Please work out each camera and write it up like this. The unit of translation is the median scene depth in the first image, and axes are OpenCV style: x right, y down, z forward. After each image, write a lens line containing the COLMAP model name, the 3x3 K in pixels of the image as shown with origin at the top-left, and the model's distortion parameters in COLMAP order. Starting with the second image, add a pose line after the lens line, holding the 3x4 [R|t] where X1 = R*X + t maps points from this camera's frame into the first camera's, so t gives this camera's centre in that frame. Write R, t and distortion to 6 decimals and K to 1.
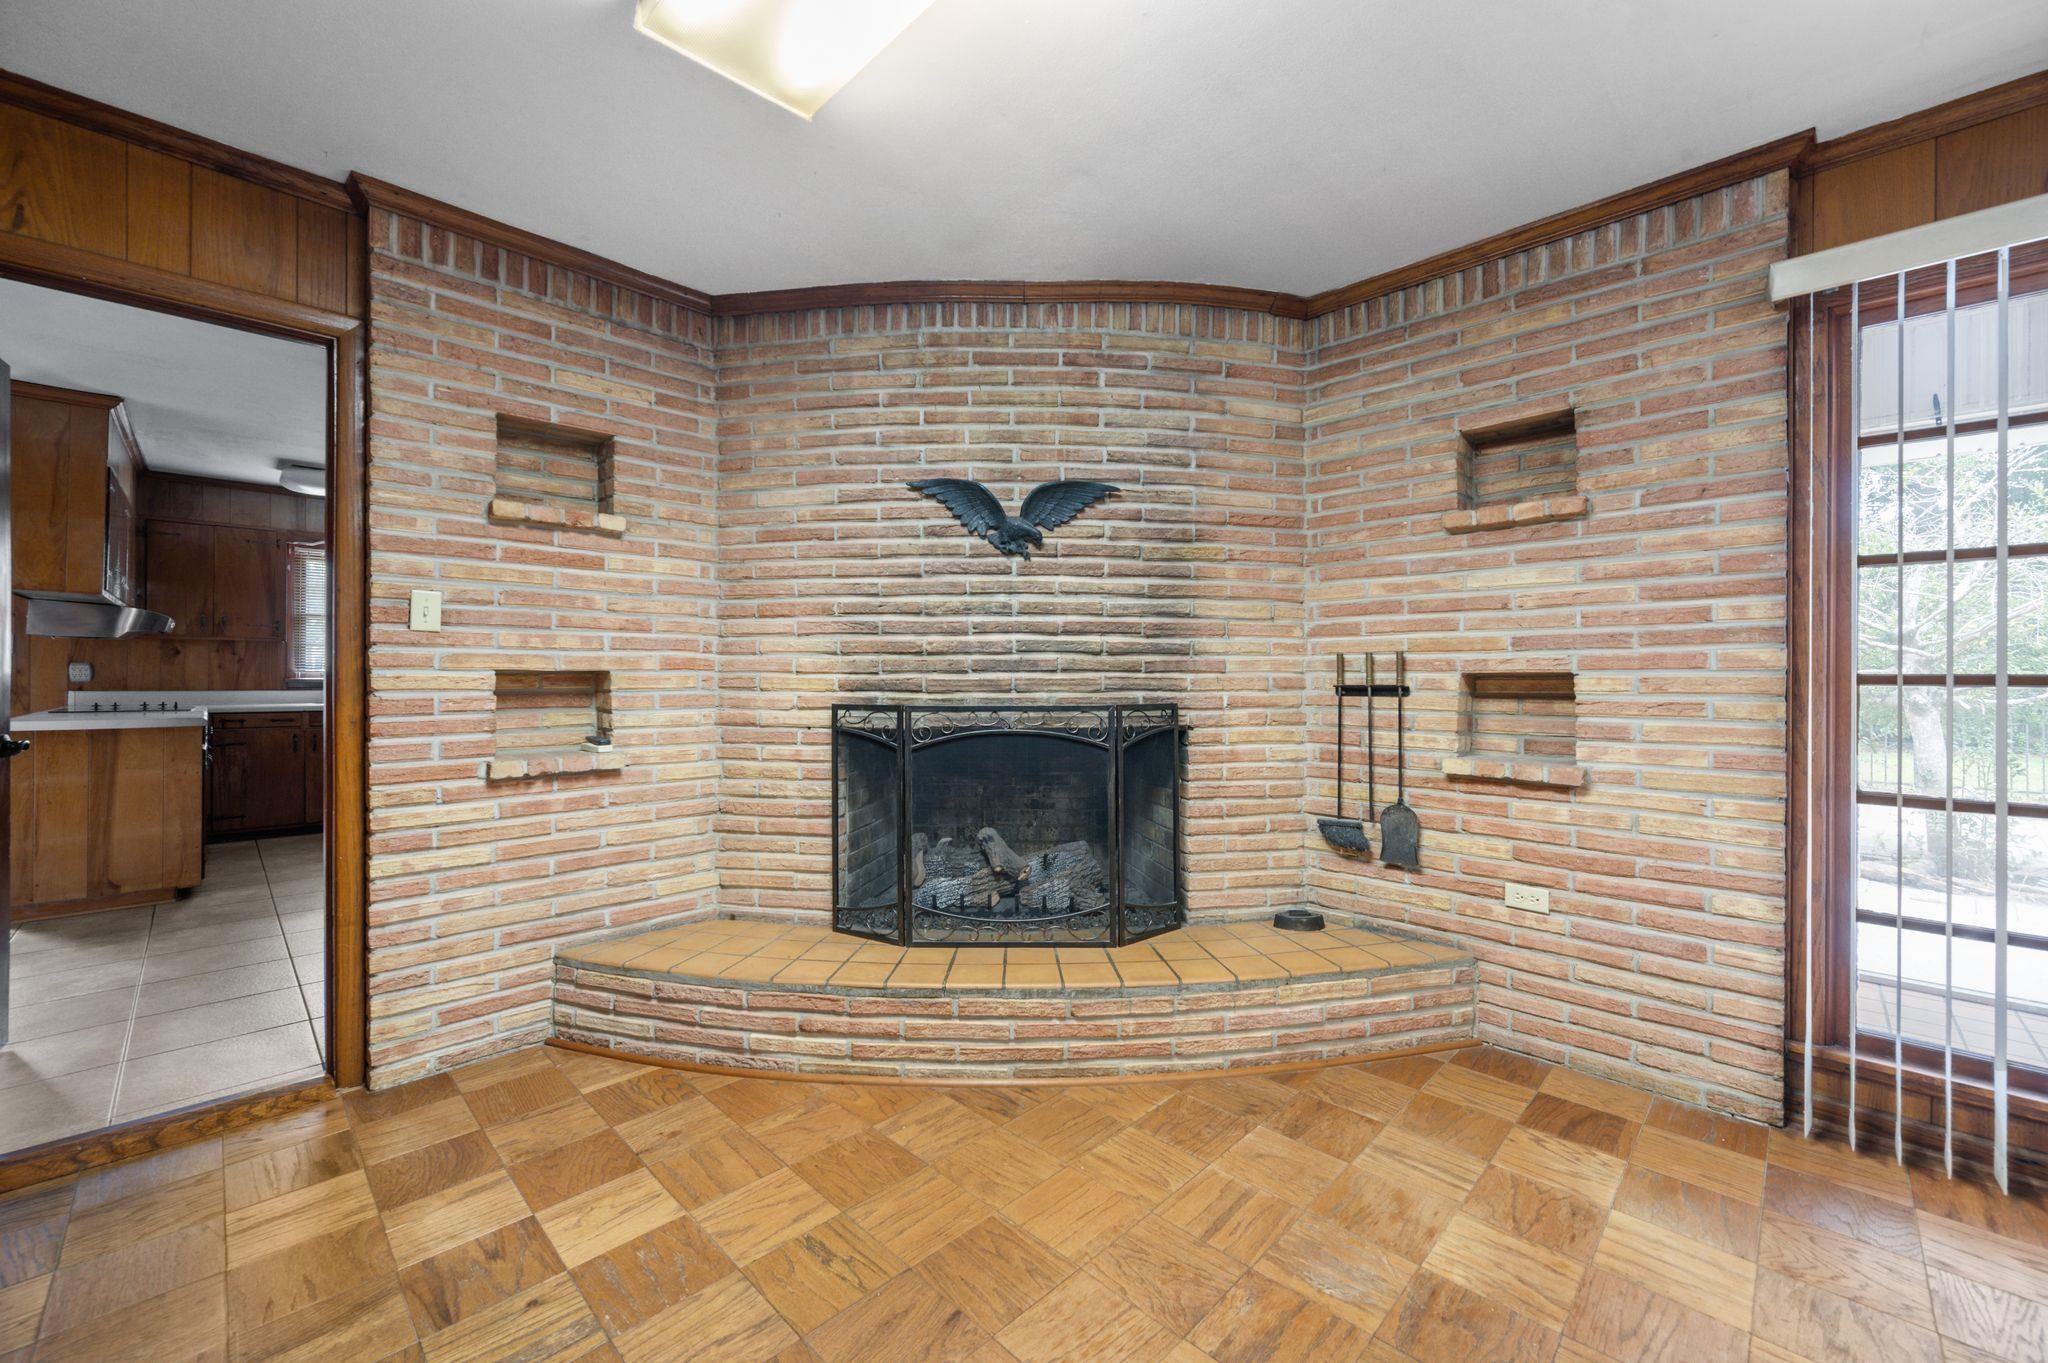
lens RADIAL K [[808.8, 0, 1029.5], [0, 808.8, 677.3], [0, 0, 1]] dist [-0.000744, -0.000273]
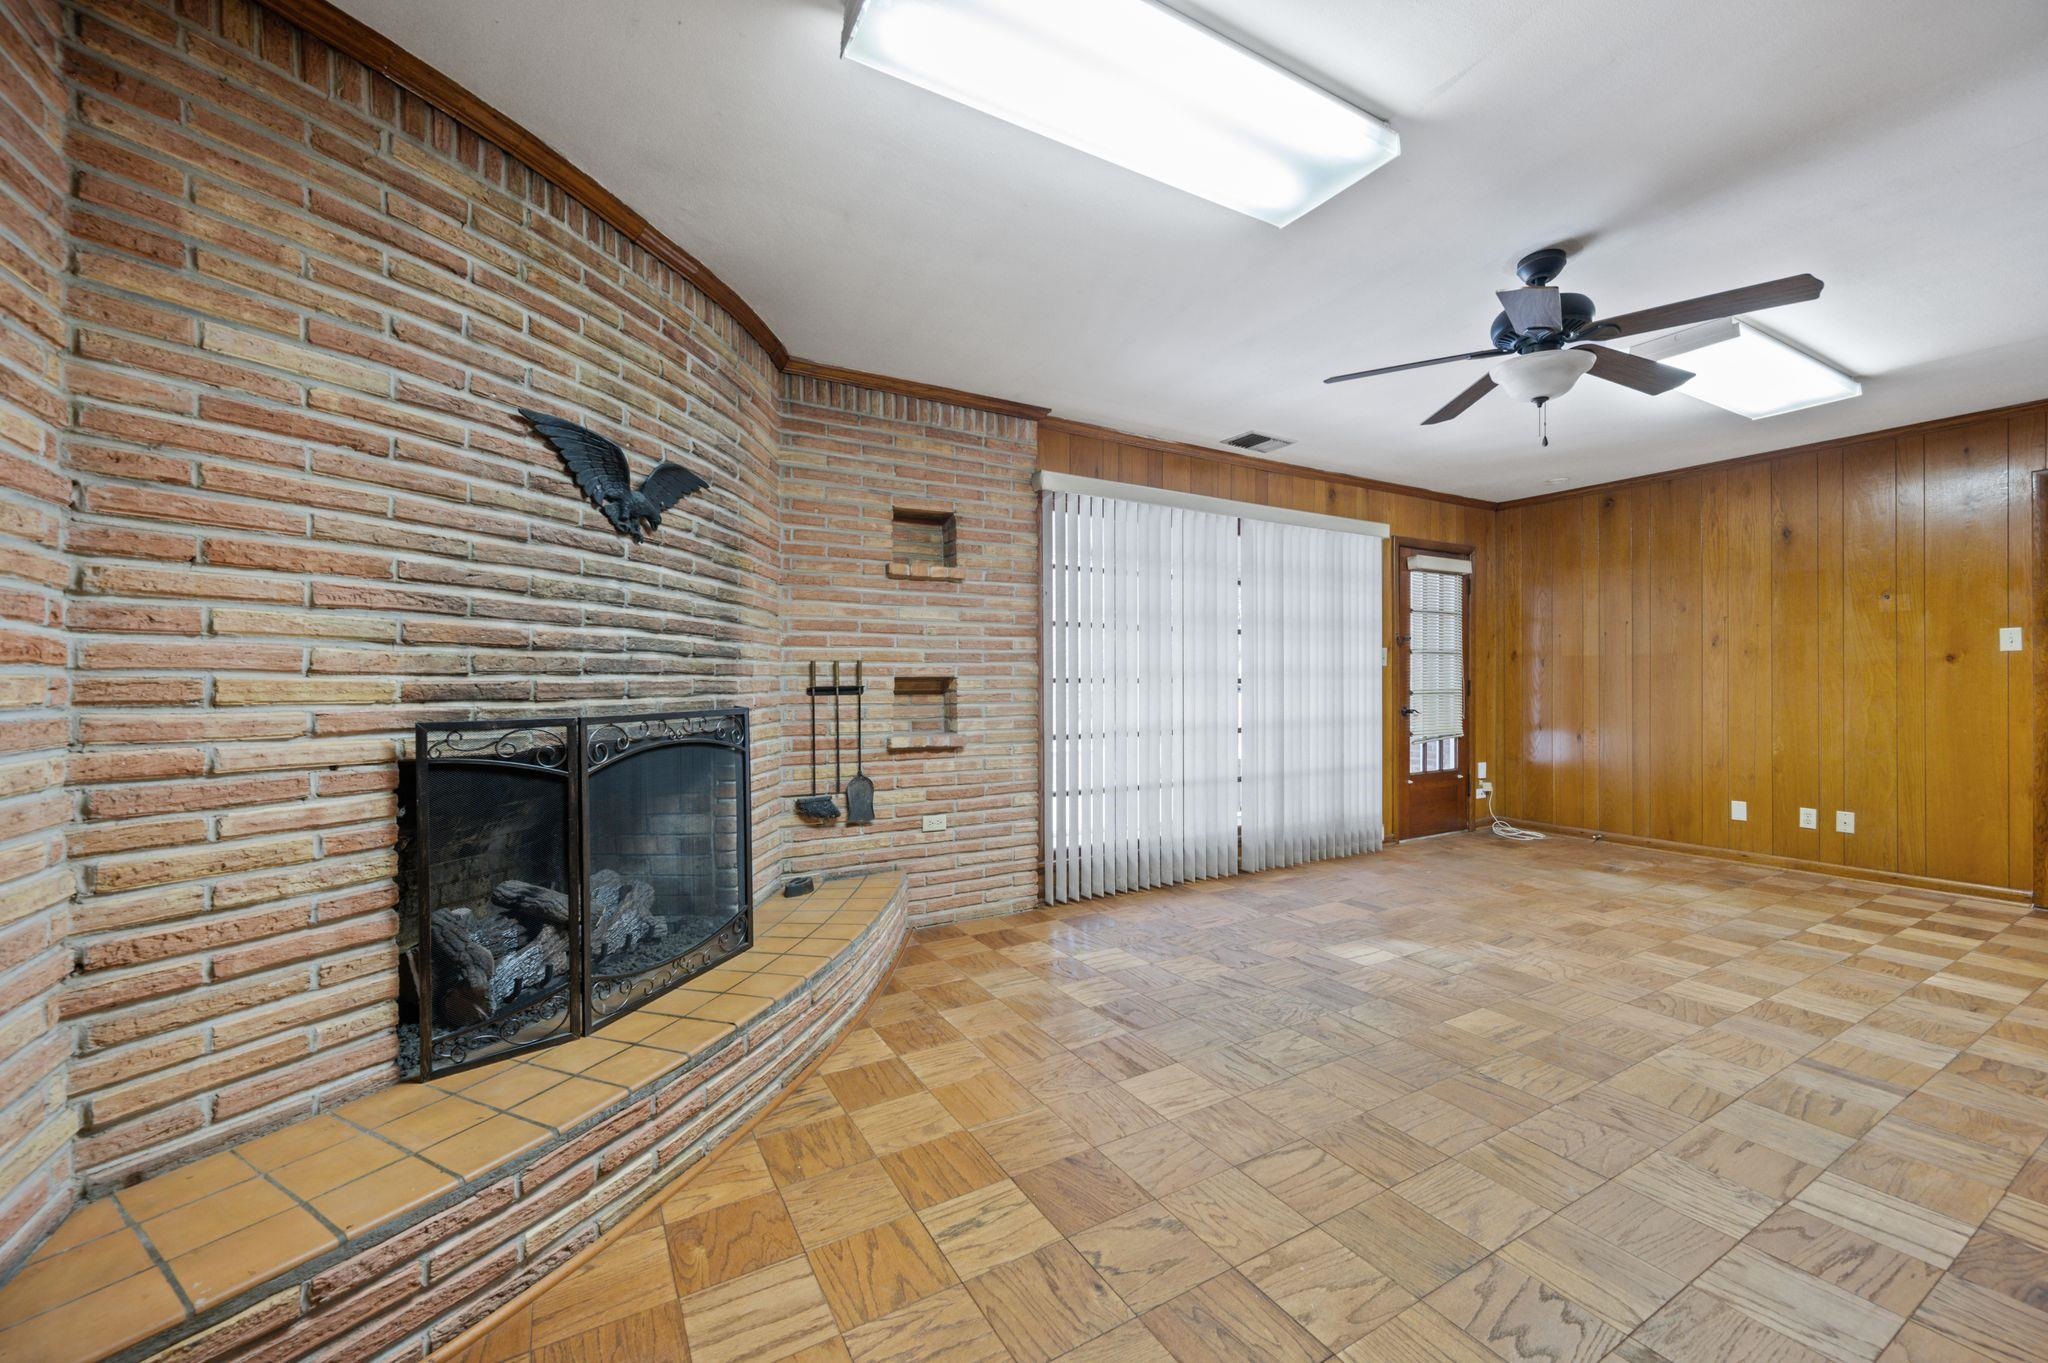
lens RADIAL K [[808.8, 0, 1031.2], [0, 808.8, 686.0], [0, 0, 1]] dist [-0.000744, -0.000273]
pose [[0.255980, -0.007426, 0.966653, -0.724189], [0.005297, 0.999966, 0.006279, 0.002886], [-0.966667, 0.003513, 0.256011, 0.375816]]
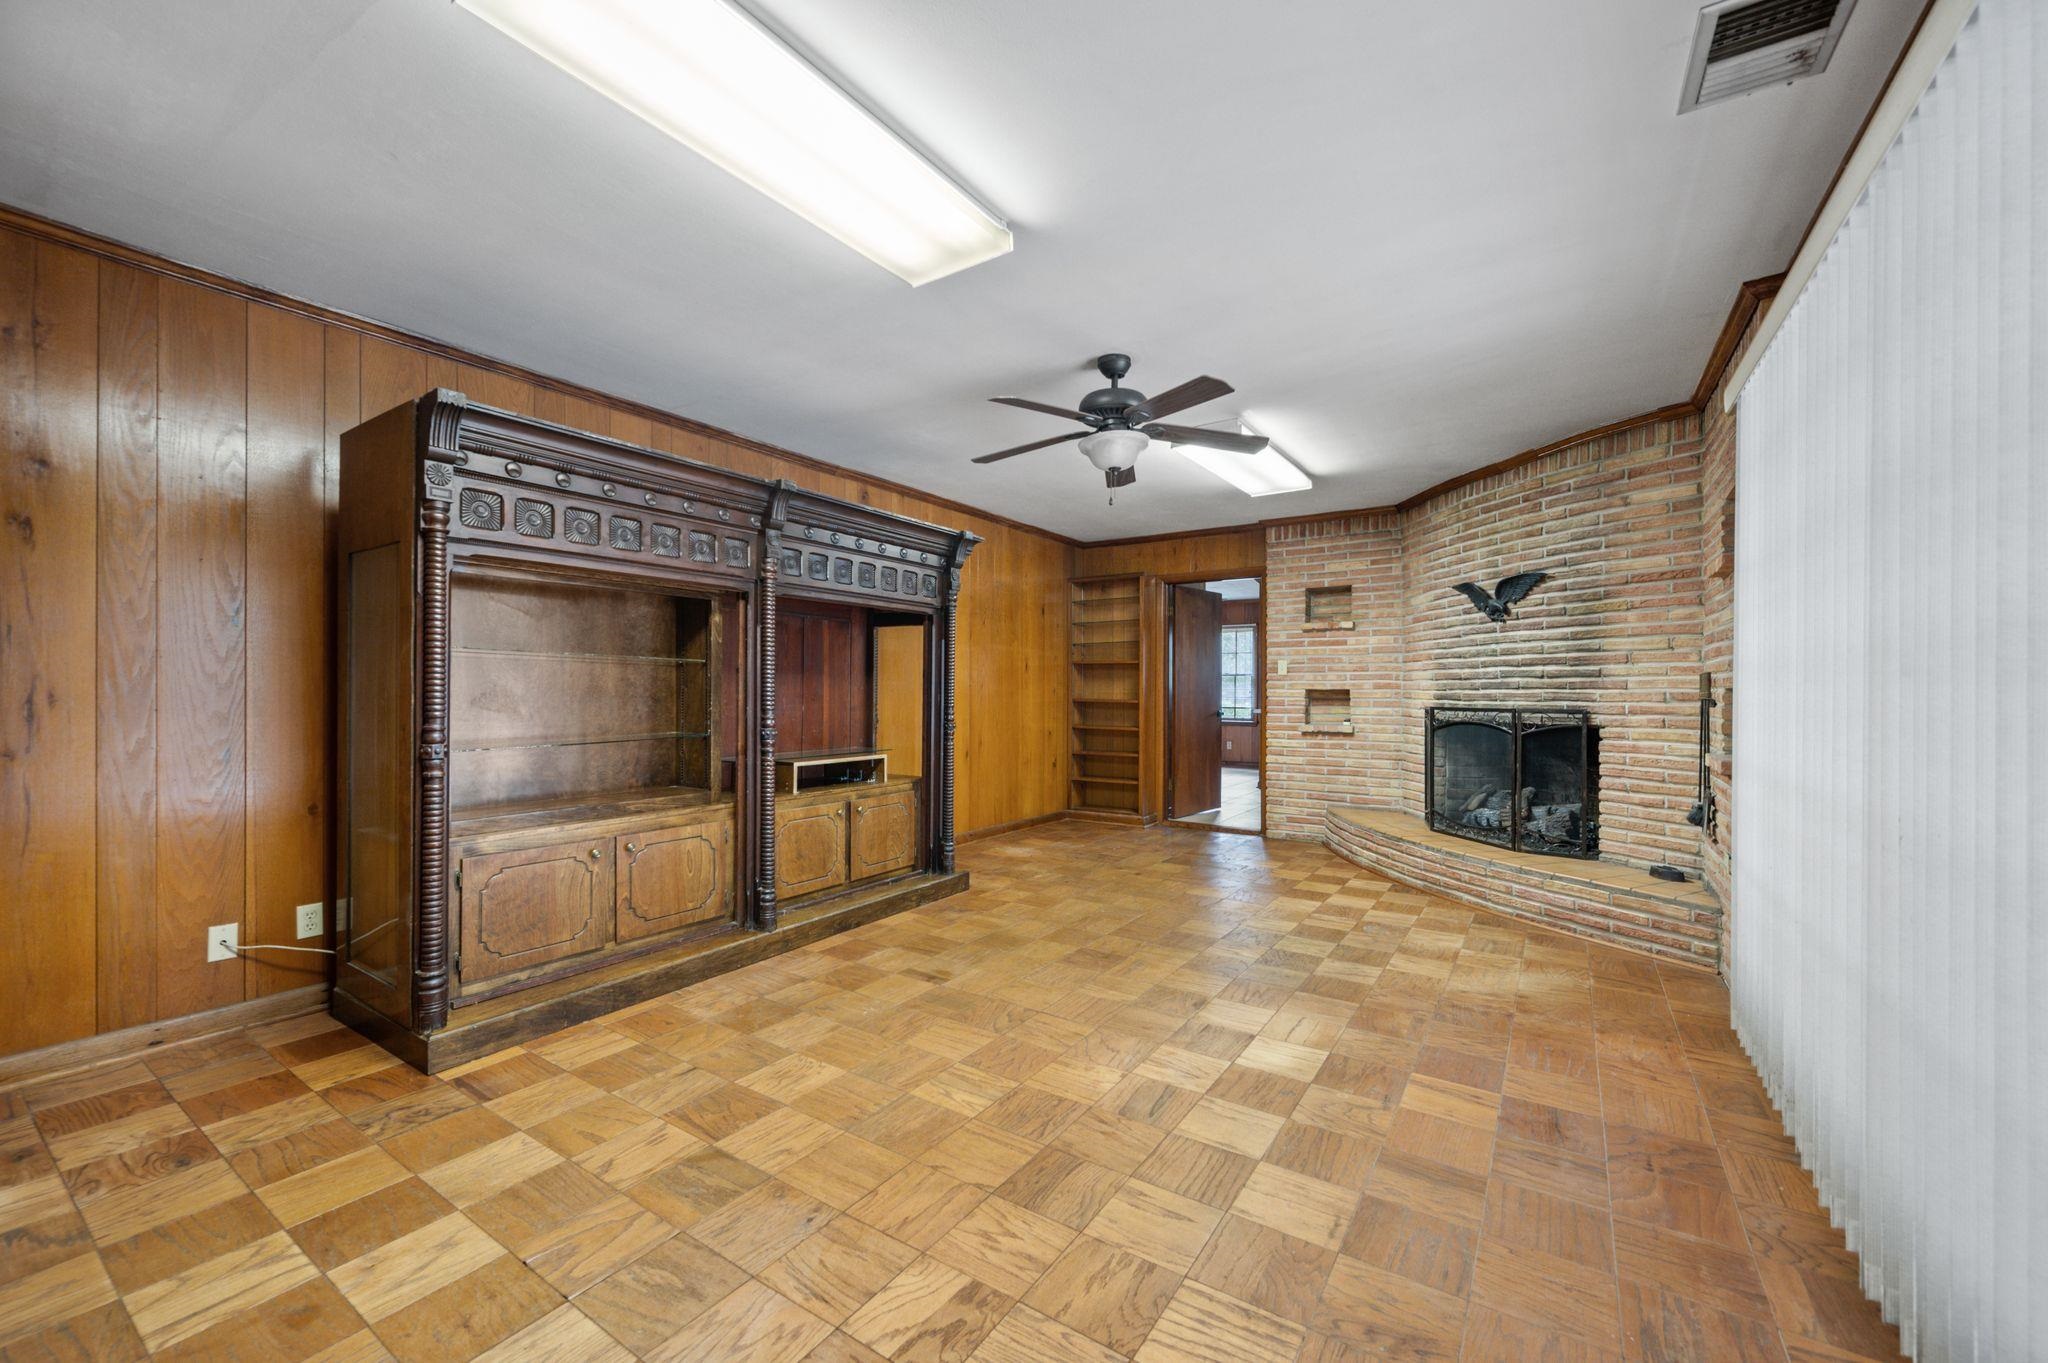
lens RADIAL K [[808.8, 0, 1025.9], [0, 808.8, 694.8], [0, 0, 1]] dist [-0.000744, -0.000273]
pose [[0.188907, 0.002881, -0.981991, 1.469198], [-0.002362, 0.999994, 0.002480, 0.003544], [0.981992, 0.001851, 0.188913, -0.303561]]
